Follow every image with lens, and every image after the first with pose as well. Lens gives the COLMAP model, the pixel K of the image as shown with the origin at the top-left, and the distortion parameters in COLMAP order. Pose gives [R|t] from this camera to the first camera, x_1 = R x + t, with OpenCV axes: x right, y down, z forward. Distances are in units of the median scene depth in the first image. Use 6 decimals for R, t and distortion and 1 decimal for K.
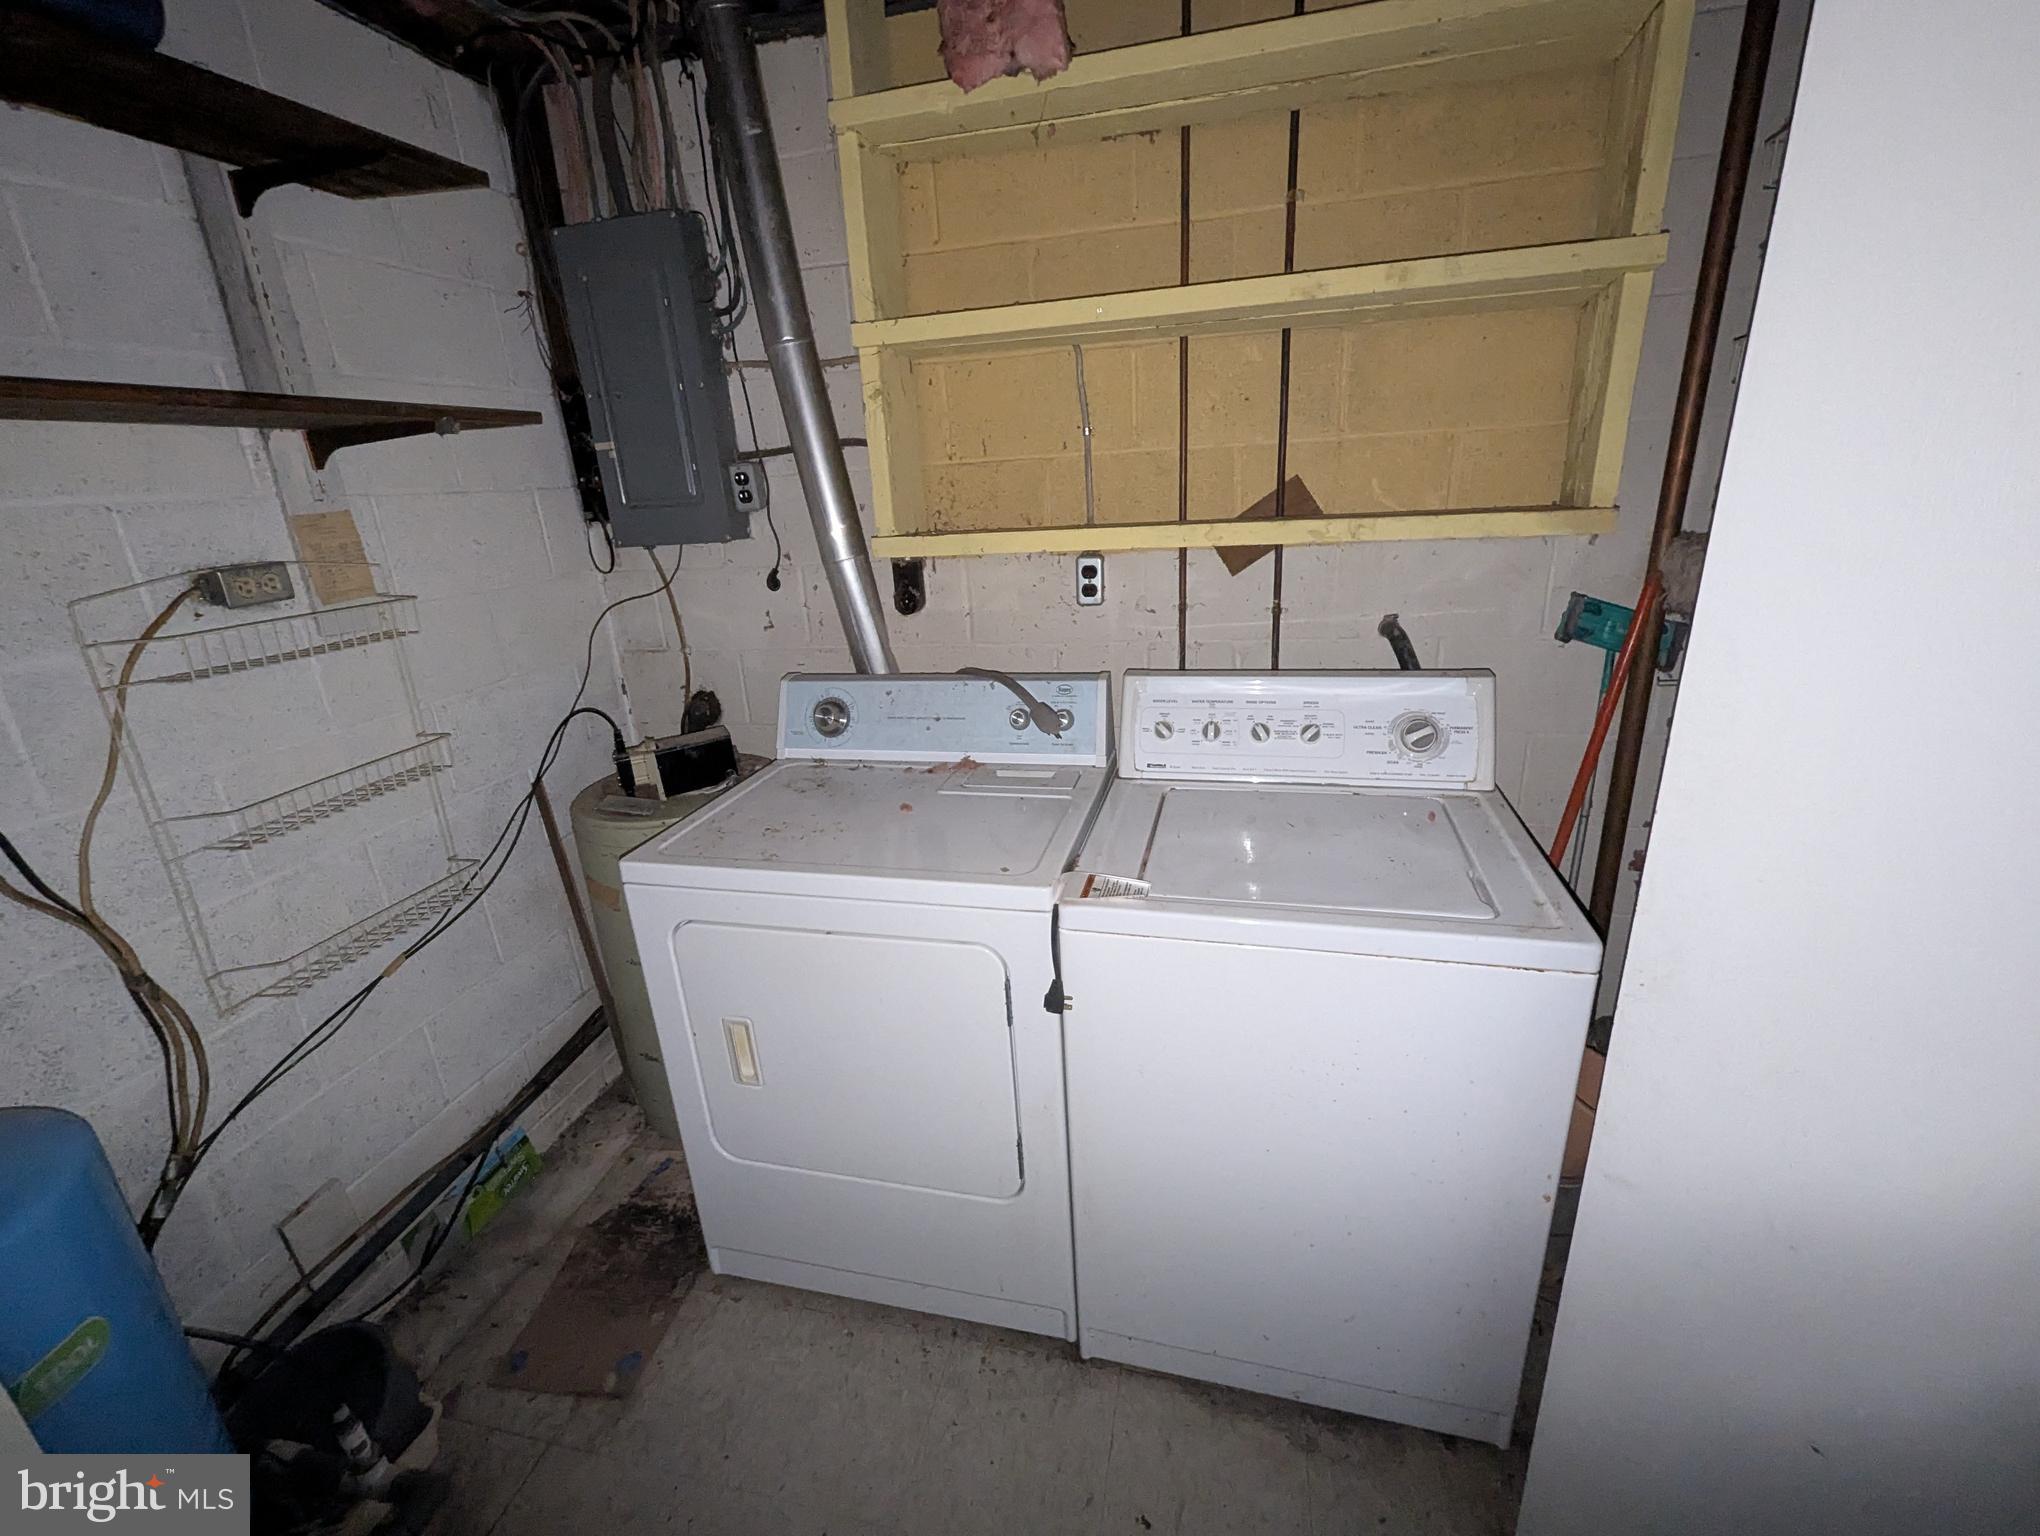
lens RADIAL K [[844.8, 0, 1027.5], [0, 844.8, 771.3], [0, 0, 1]] dist [-0.001905, -0.000161]
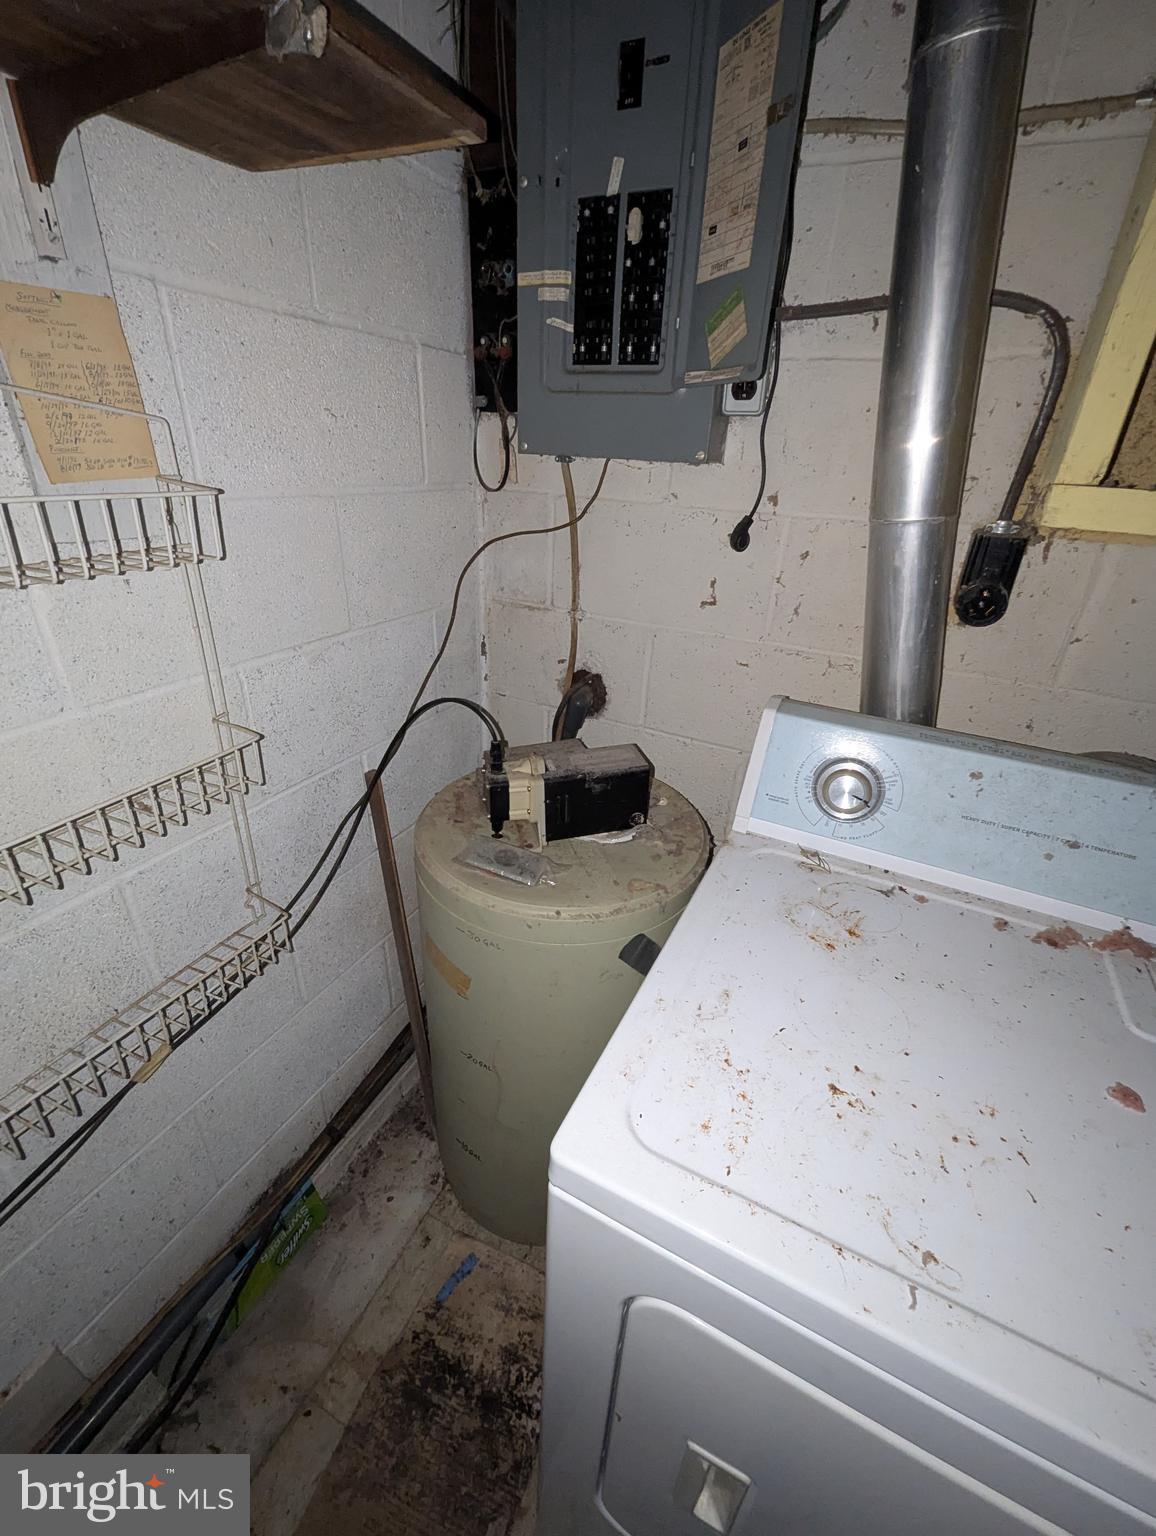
lens RADIAL K [[631.4, 0, 597.8], [0, 631.4, 774.1], [0, 0, 1]] dist [0.001110, 0.000118]
pose [[0.974745, 0.184460, -0.125886, -0.318684], [-0.164886, 0.974625, 0.151389, -0.102627], [0.150616, -0.126809, 0.980426, 0.487159]]
